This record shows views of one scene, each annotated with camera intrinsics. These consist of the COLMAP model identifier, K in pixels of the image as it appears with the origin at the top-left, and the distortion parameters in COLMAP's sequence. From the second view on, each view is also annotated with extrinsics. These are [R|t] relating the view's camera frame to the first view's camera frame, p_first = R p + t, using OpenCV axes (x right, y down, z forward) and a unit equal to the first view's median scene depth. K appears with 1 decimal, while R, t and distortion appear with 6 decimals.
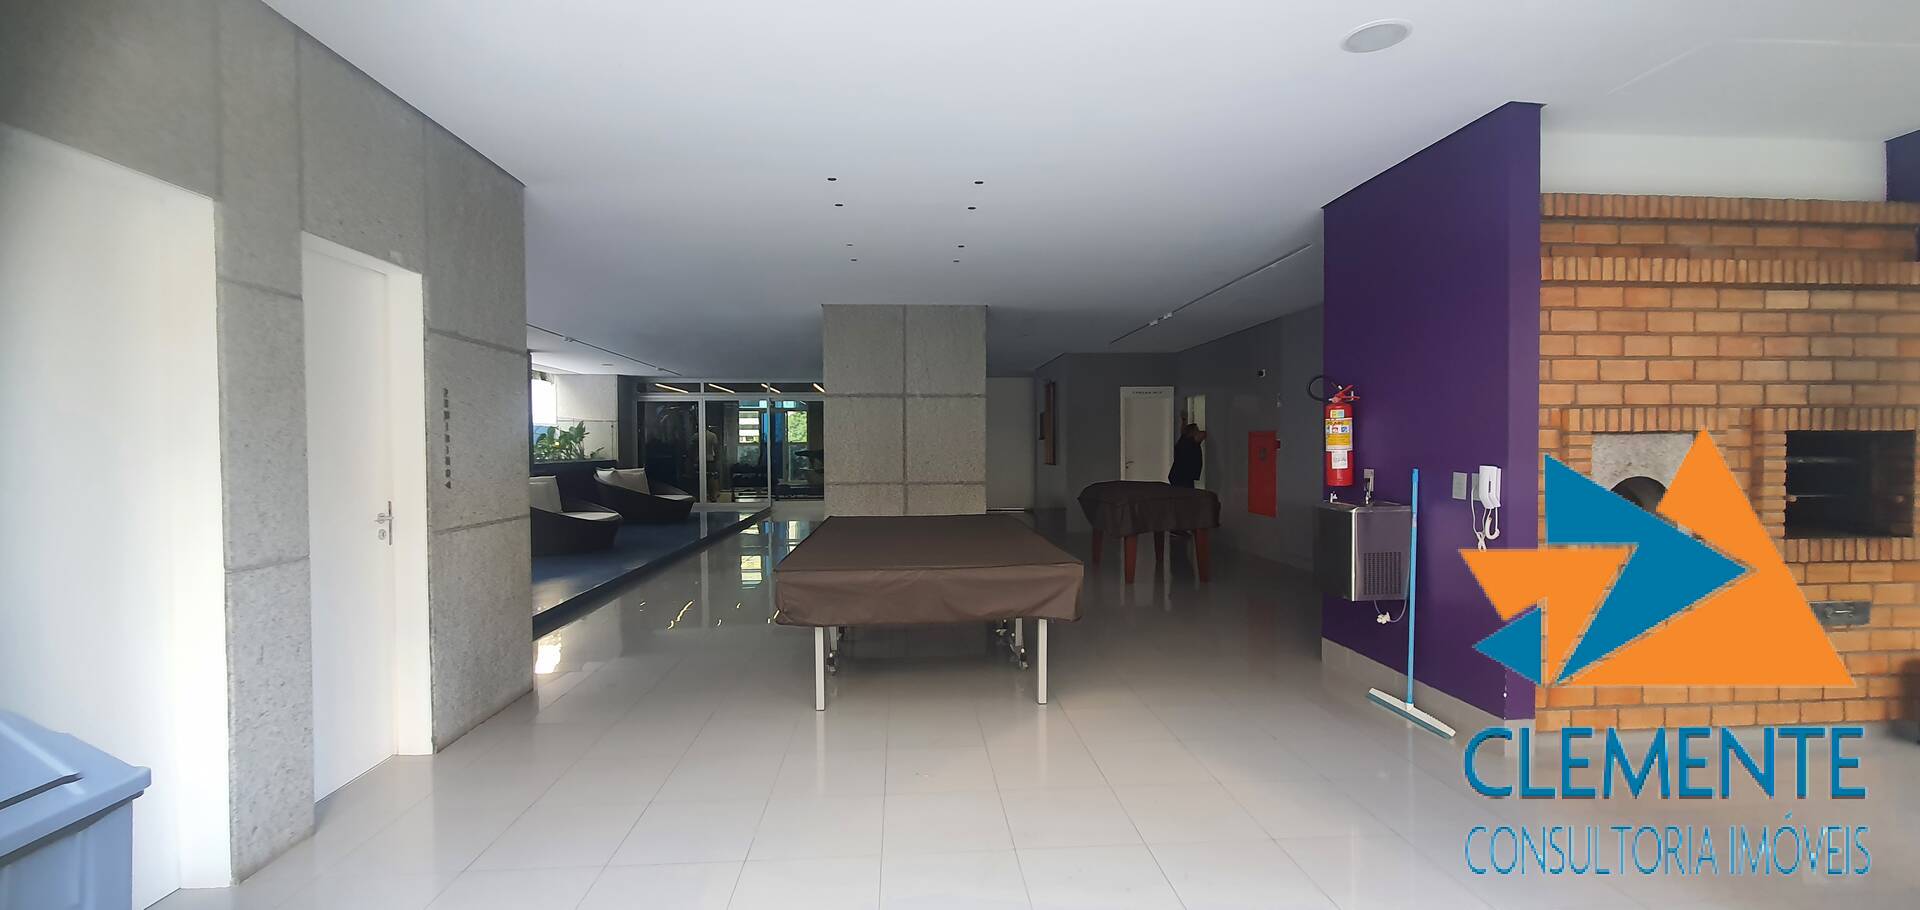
lens RADIAL K [[760.4, 0, 961.4], [0, 760.4, 457.9], [0, 0, 1]] dist [-0.001579, -0.000443]
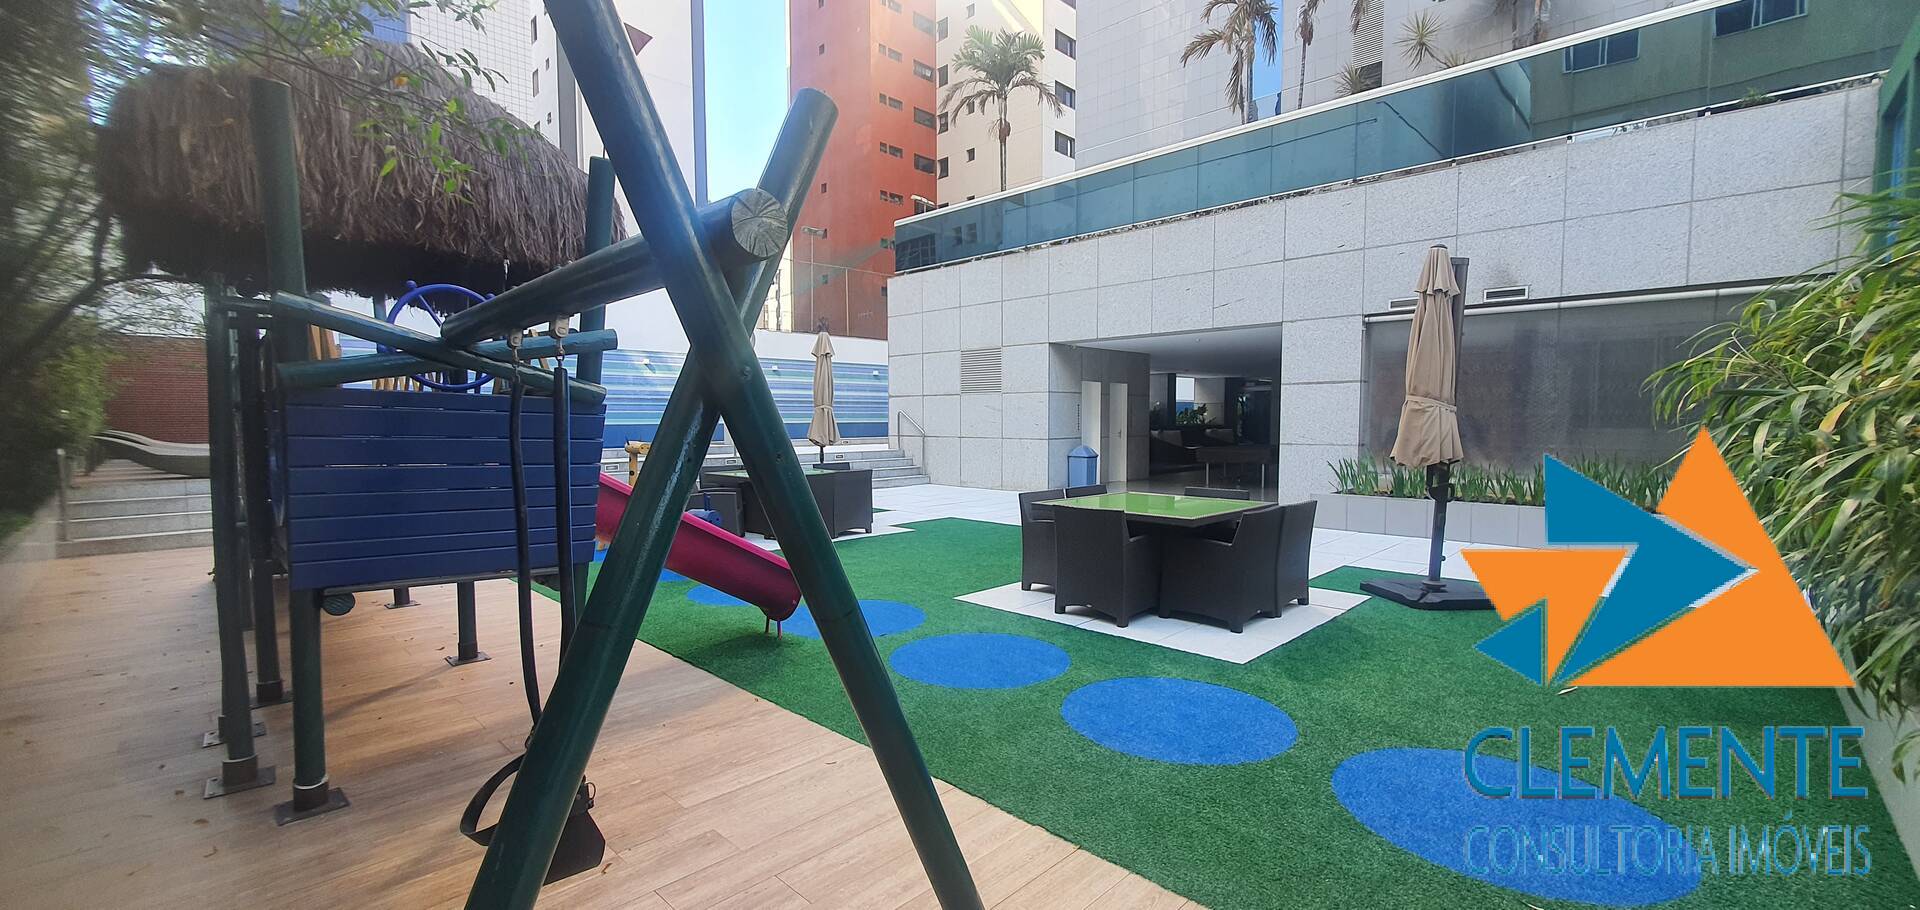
lens RADIAL K [[760.4, 0, 948.8], [0, 760.4, 457.1], [0, 0, 1]] dist [-0.001579, -0.000443]
pose [[0.652272, 0.046053, -0.756584, 2.243324], [-0.015523, 0.998755, 0.047411, 0.021885], [0.757826, -0.019181, 0.652175, -3.041401]]
